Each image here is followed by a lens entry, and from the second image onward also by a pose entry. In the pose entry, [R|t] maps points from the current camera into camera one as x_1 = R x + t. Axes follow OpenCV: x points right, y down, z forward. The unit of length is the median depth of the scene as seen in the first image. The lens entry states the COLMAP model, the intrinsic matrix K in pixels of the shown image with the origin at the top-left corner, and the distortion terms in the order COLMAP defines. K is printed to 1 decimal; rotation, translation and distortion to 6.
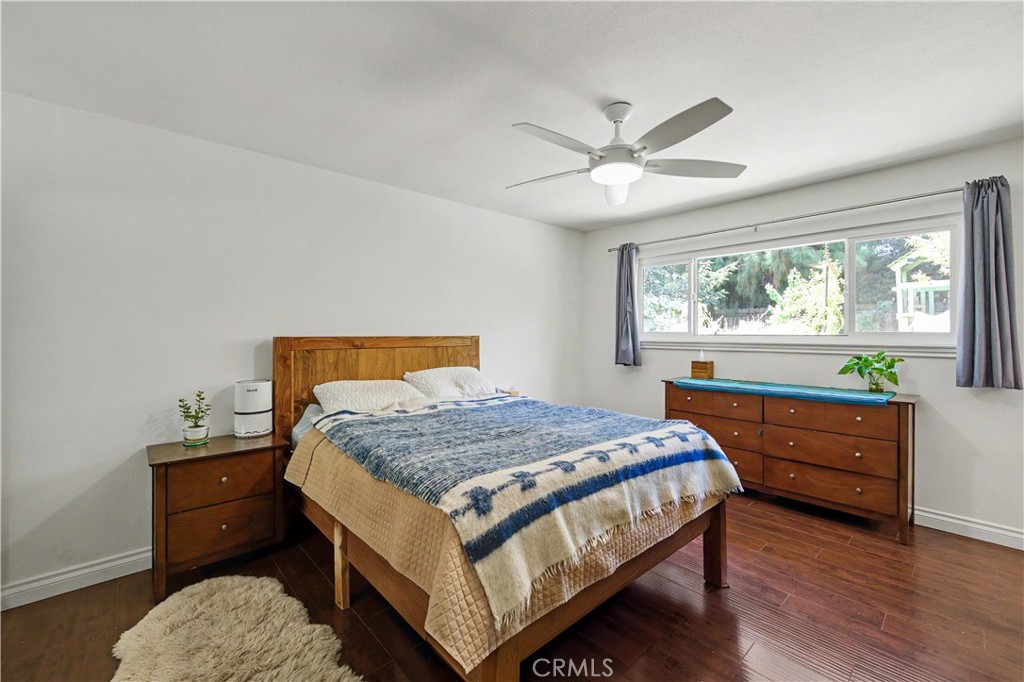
lens RADIAL K [[413.5, 0, 506.2], [0, 413.5, 334.6], [0, 0, 1]] dist [-0.008785, 0.001410]
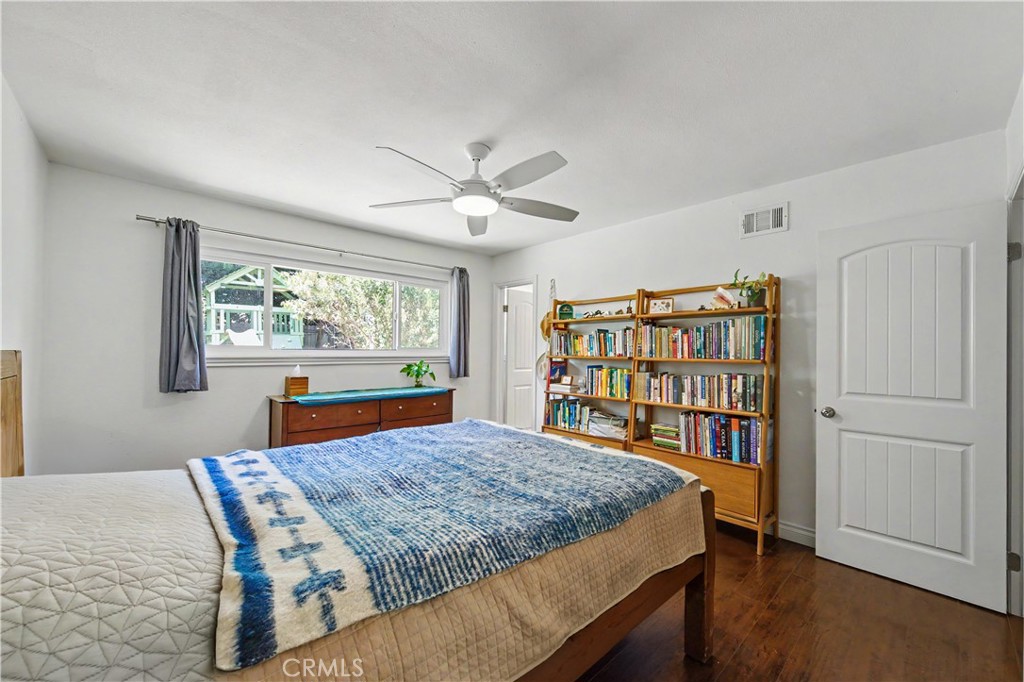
lens RADIAL K [[413.5, 0, 506.6], [0, 413.5, 346.8], [0, 0, 1]] dist [-0.008785, 0.001410]
pose [[-0.012712, 0.007466, 0.999891, -0.533531], [-0.004021, 0.999964, -0.007518, 0.000414], [-0.999911, -0.004116, -0.012681, 0.580685]]
